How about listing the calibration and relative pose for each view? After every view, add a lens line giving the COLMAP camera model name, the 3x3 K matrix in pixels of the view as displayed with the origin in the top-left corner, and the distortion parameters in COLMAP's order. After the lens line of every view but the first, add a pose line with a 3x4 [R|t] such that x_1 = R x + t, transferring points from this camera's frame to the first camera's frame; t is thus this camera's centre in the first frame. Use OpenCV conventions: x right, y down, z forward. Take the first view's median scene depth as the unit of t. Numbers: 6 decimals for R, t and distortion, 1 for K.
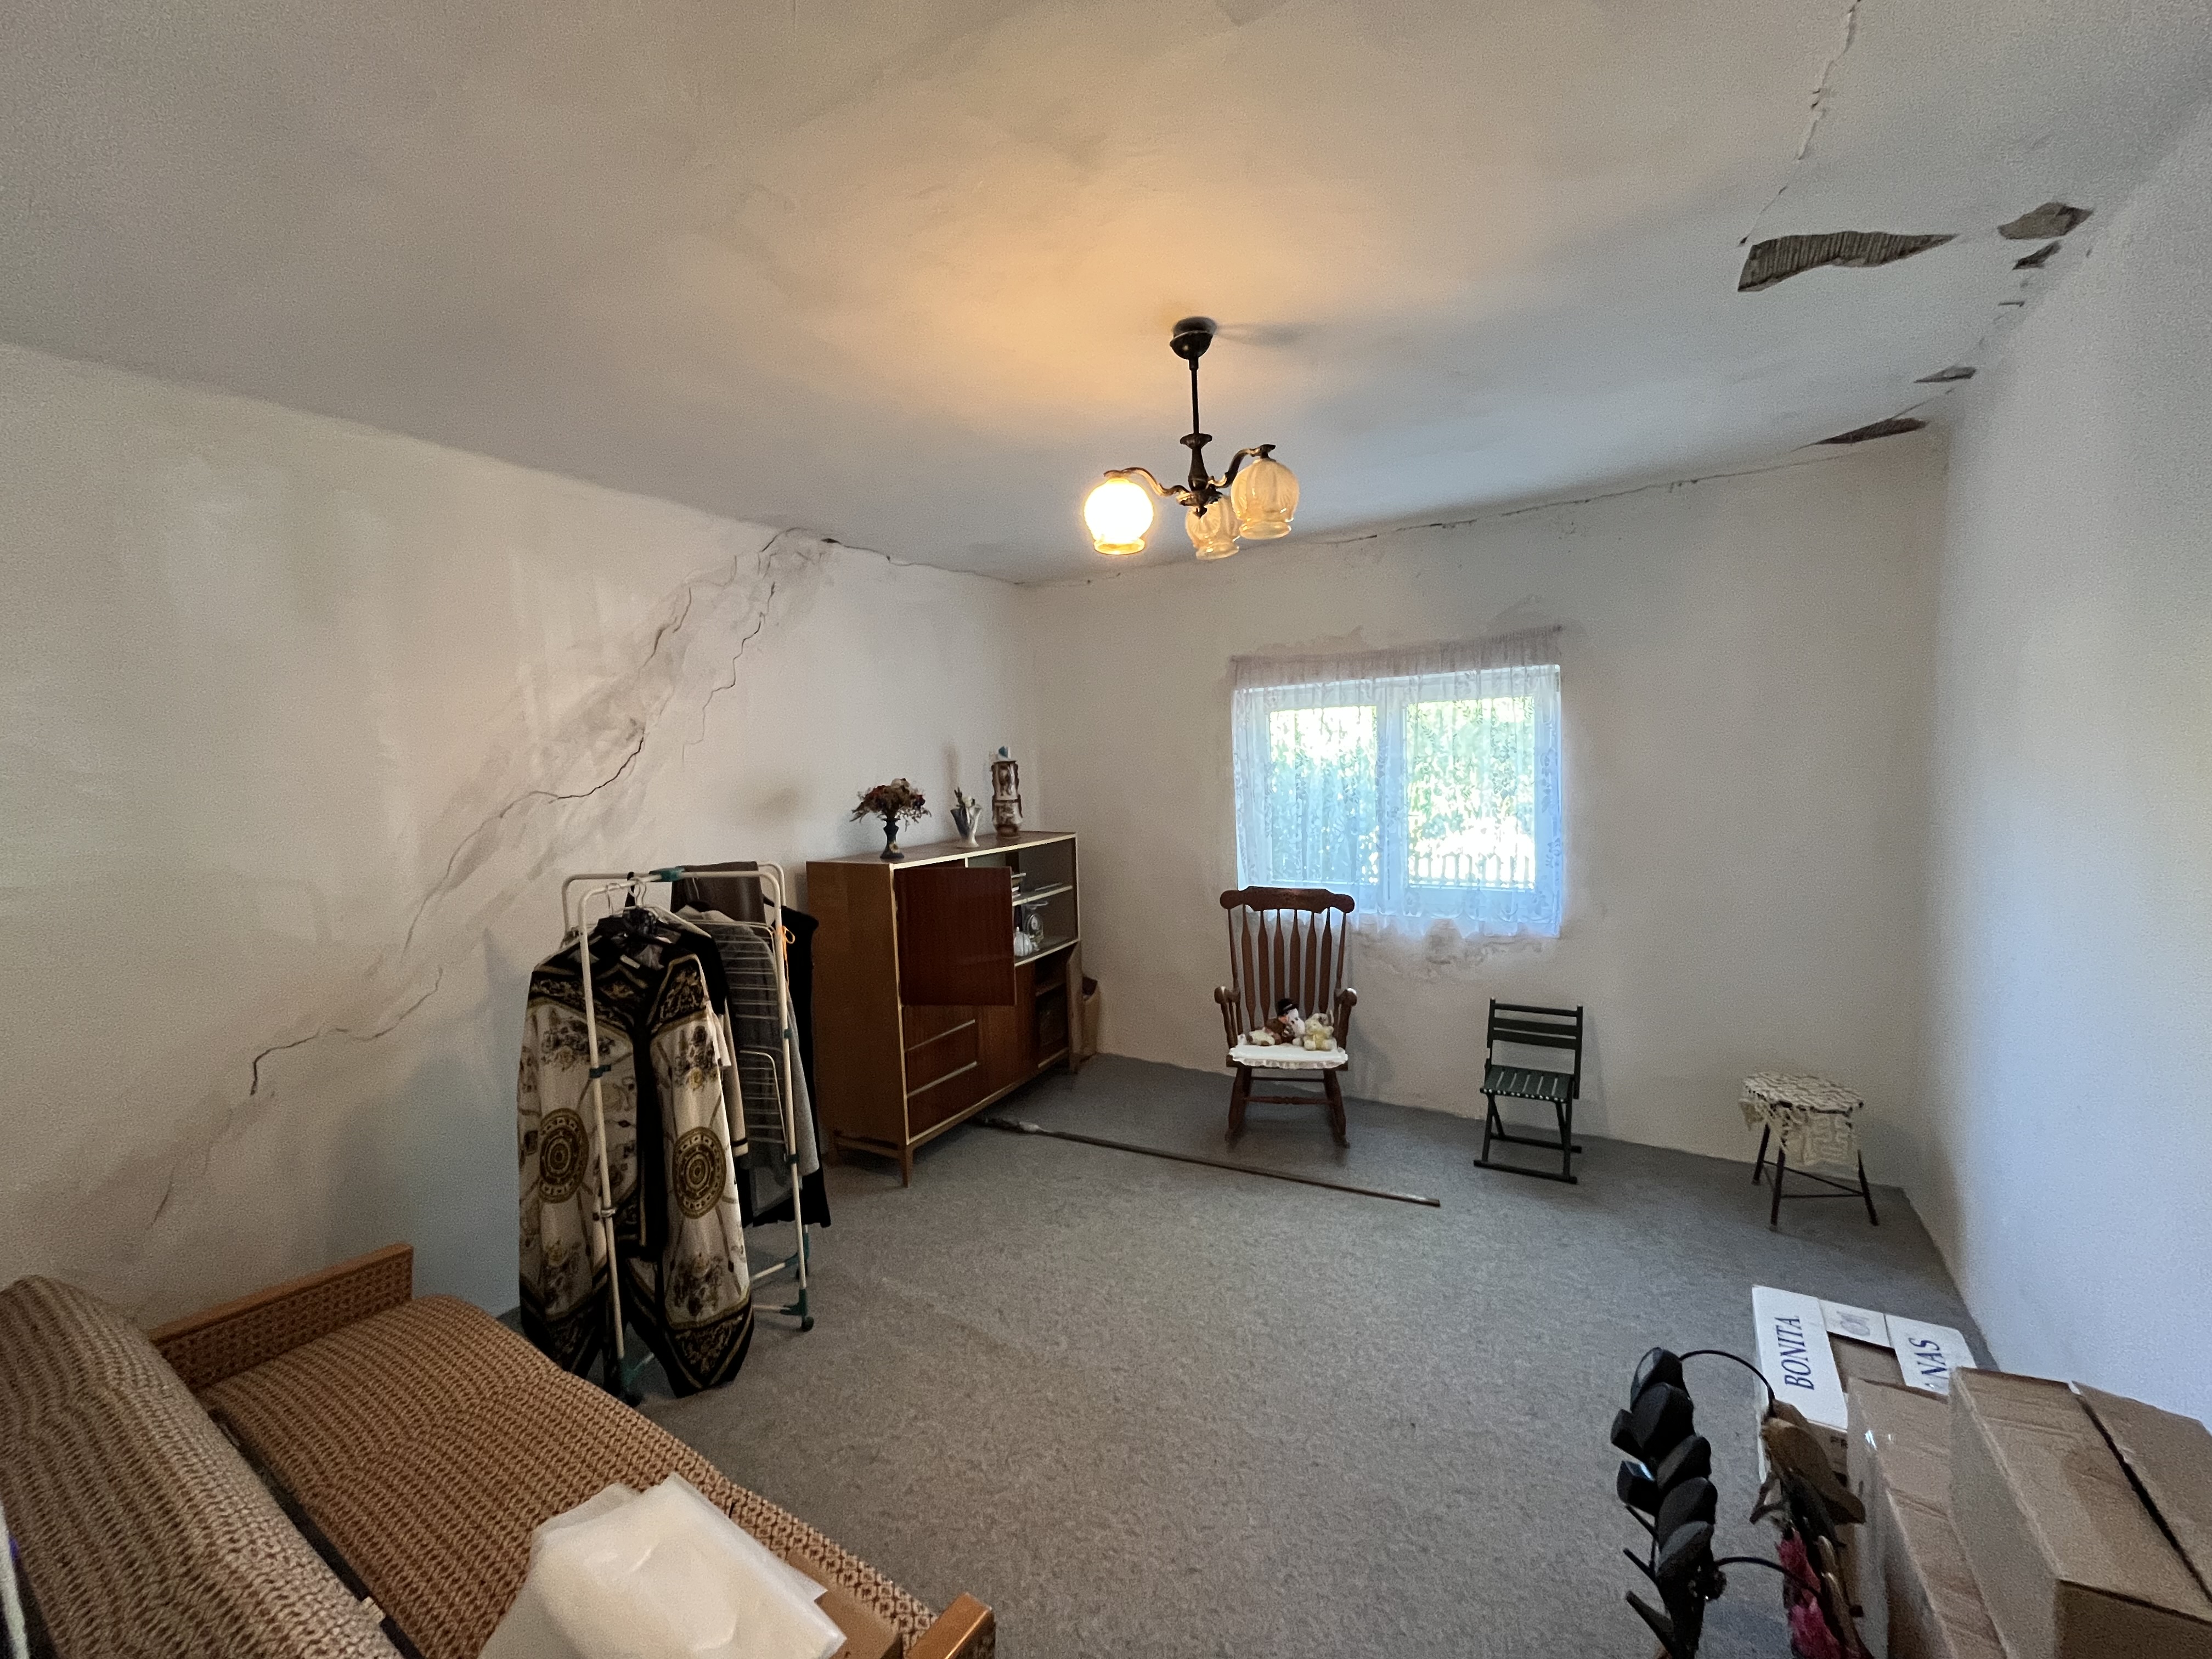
lens RADIAL K [[892.2, 0, 1105.7], [0, 892.2, 825.1], [0, 0, 1]] dist [-0.002582, 0.000215]
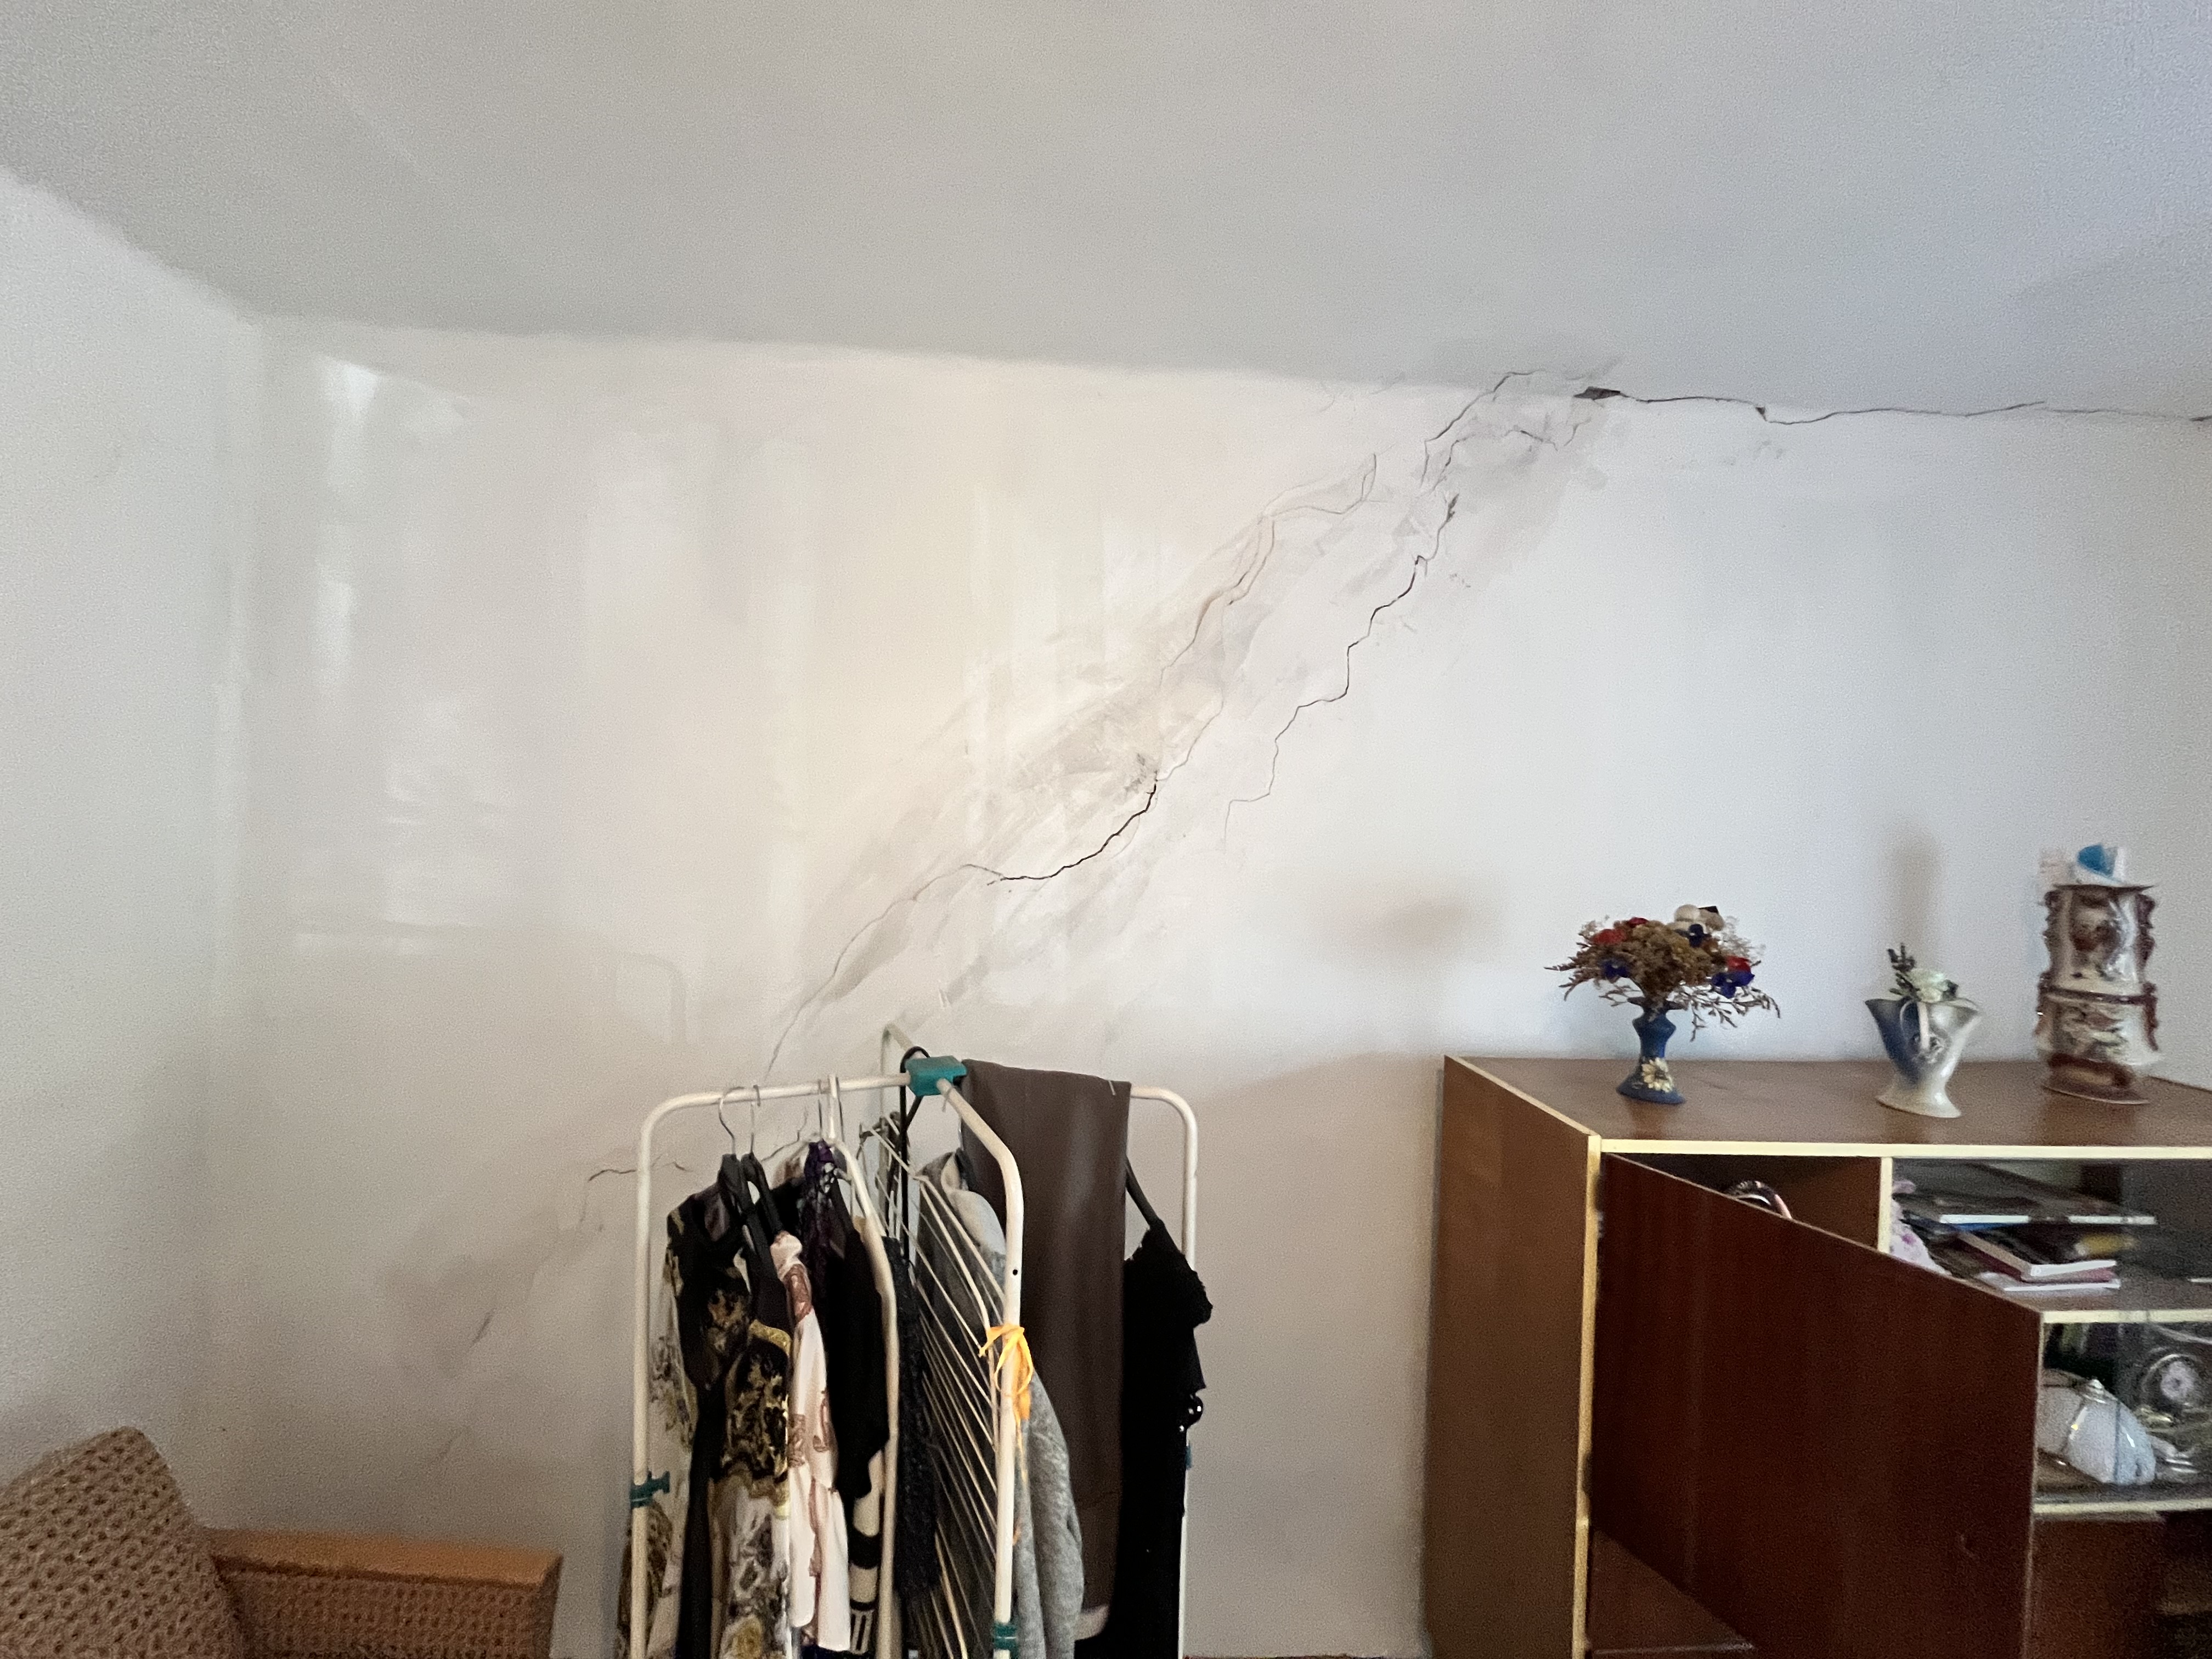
lens RADIAL K [[892.2, 0, 1105.7], [0, 892.2, 825.1], [0, 0, 1]] dist [-0.002582, 0.000215]
pose [[0.553041, 0.059875, -0.831000, -0.045610], [-0.115437, 0.993301, -0.005255, -0.057249], [0.825119, 0.098834, 0.556247, 0.561518]]
